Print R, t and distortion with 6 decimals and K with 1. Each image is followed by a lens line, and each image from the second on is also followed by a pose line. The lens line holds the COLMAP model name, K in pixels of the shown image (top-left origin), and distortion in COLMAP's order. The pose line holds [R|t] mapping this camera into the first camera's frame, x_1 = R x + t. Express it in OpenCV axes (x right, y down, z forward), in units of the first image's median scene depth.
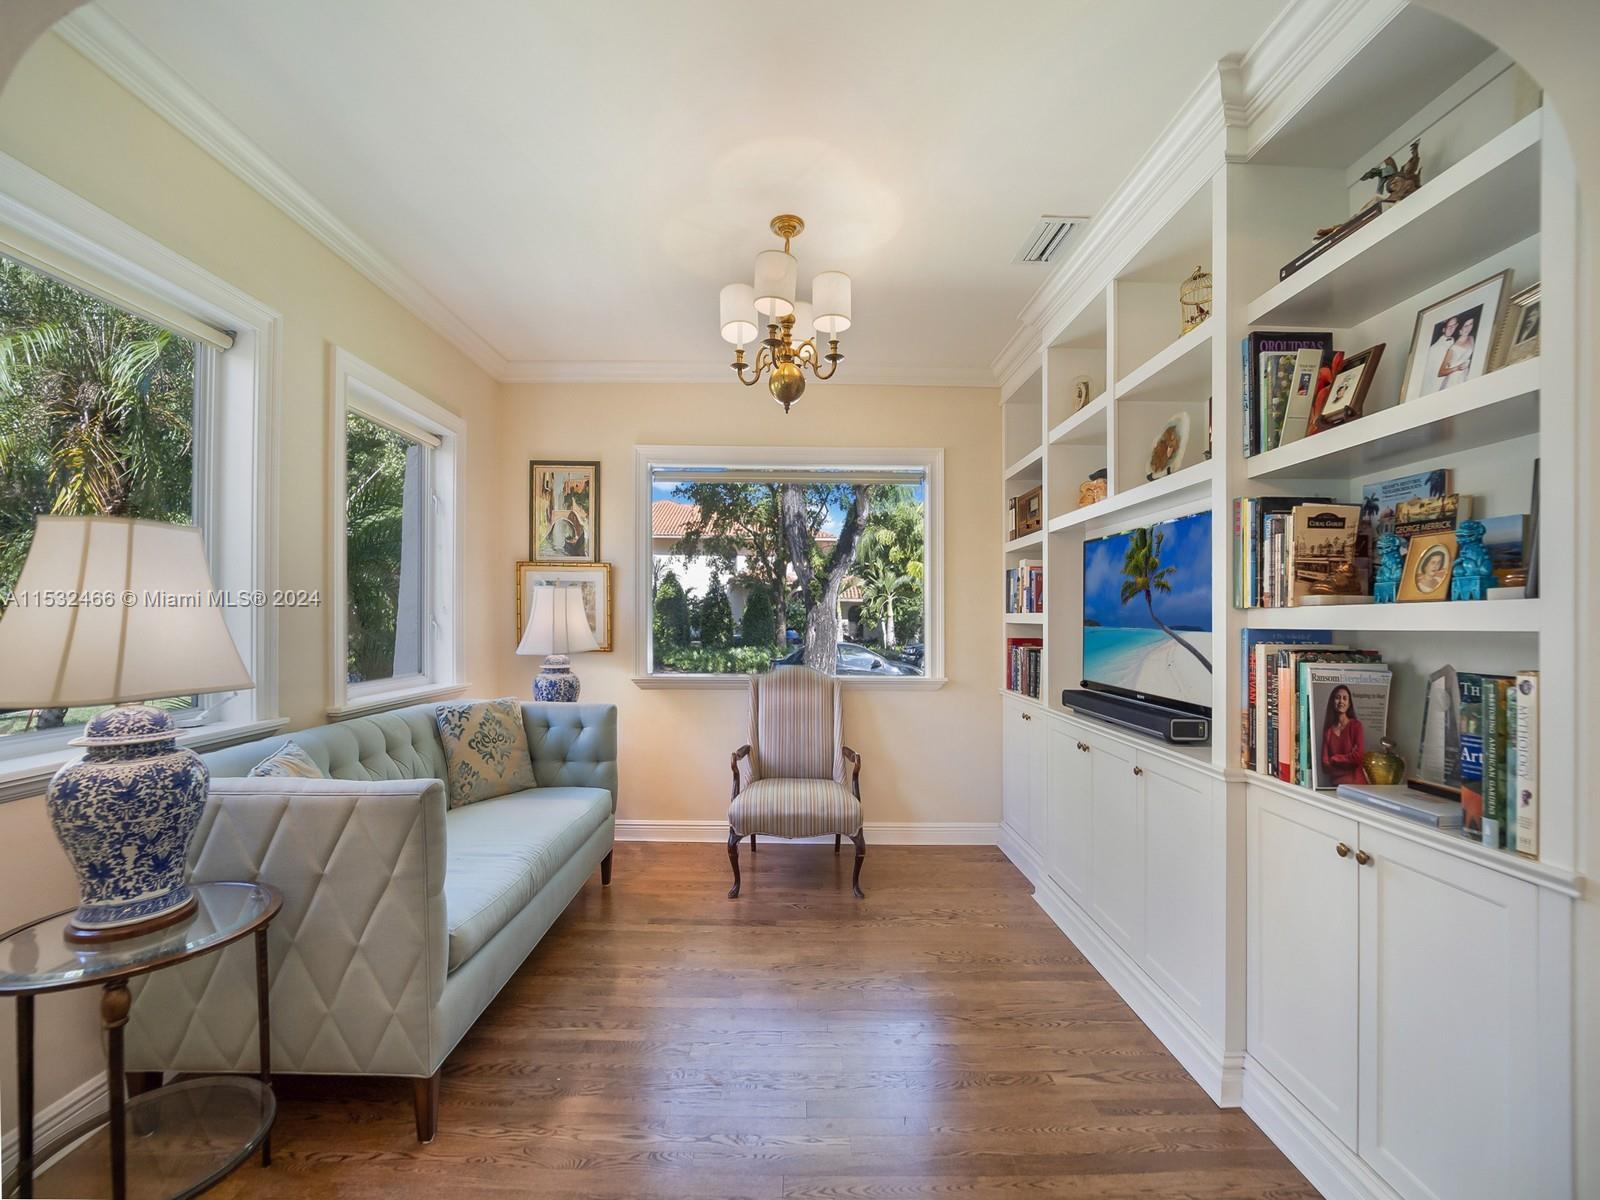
lens RADIAL K [[657.5, 0, 796.3], [0, 657.5, 607.3], [0, 0, 1]] dist [-0.013416, 0.000823]
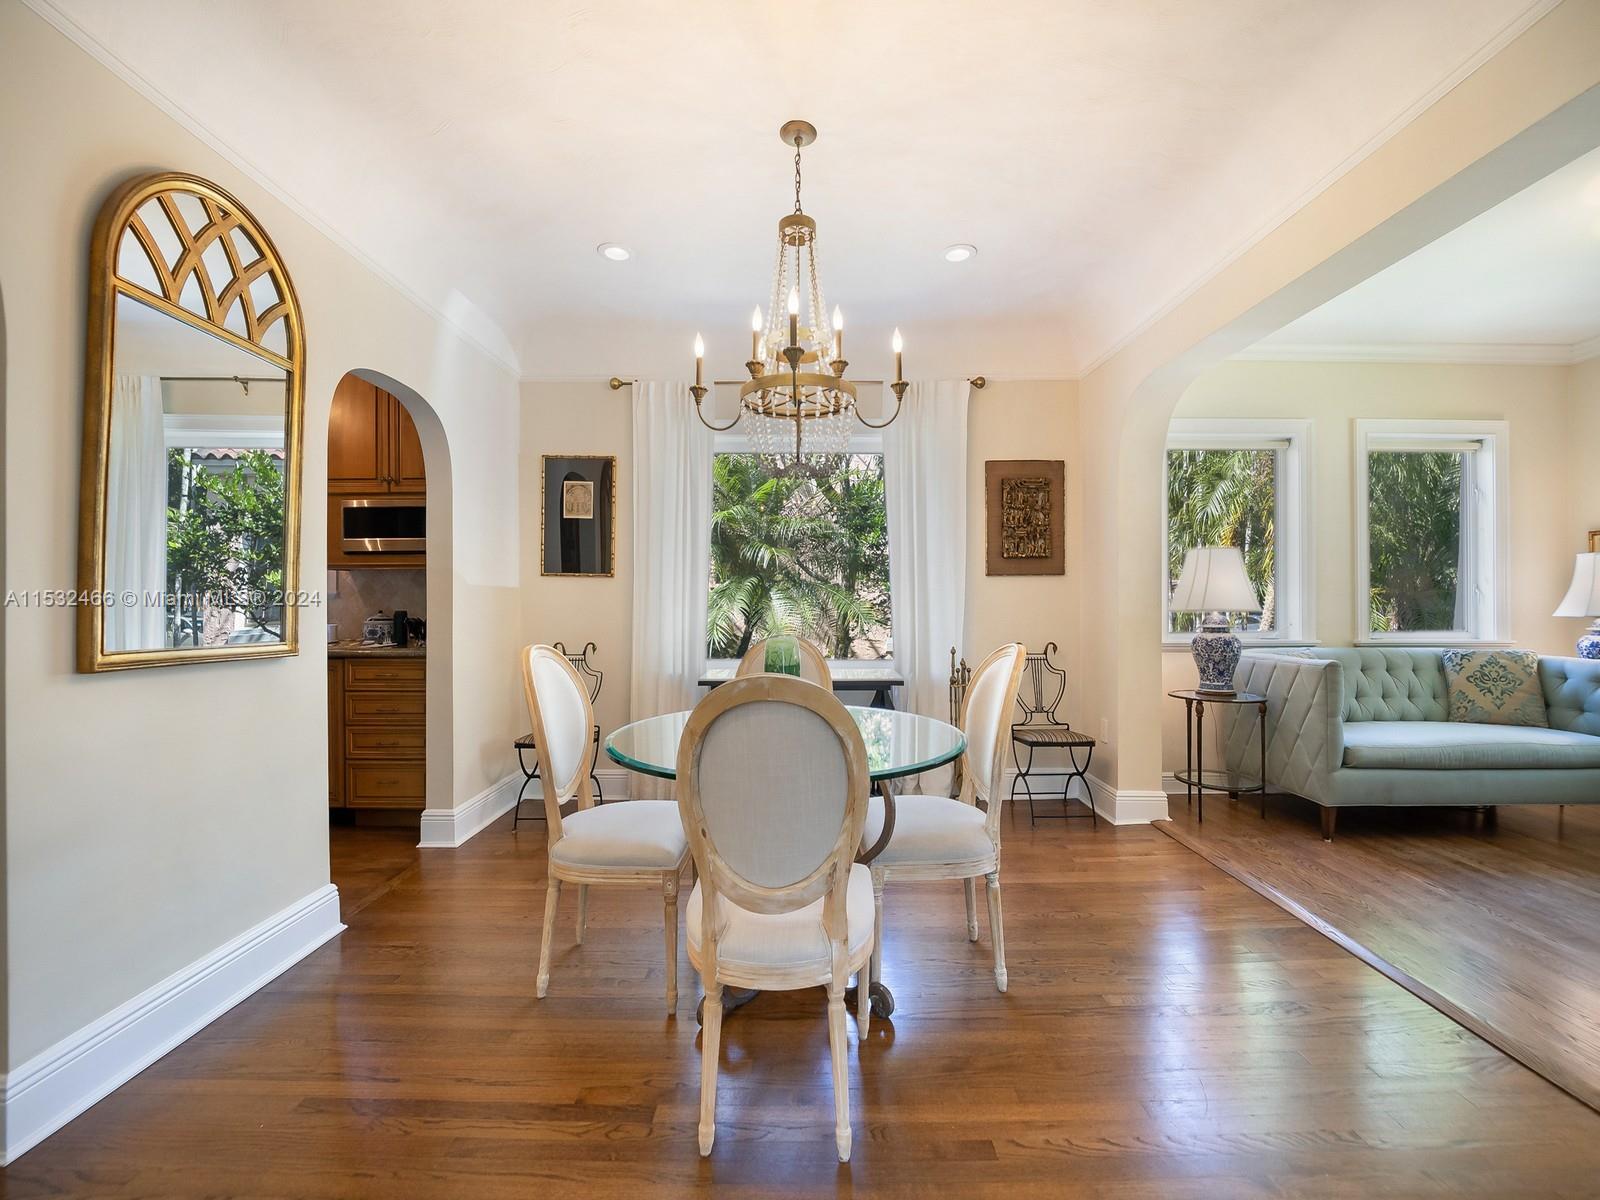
lens RADIAL K [[657.5, 0, 796.3], [0, 657.5, 607.3], [0, 0, 1]] dist [-0.013416, 0.000823]
pose [[-0.015706, -0.004691, -0.999866, 1.136703], [0.010542, 0.999933, -0.004857, 0.075359], [0.999821, -0.010616, -0.015655, -0.463328]]
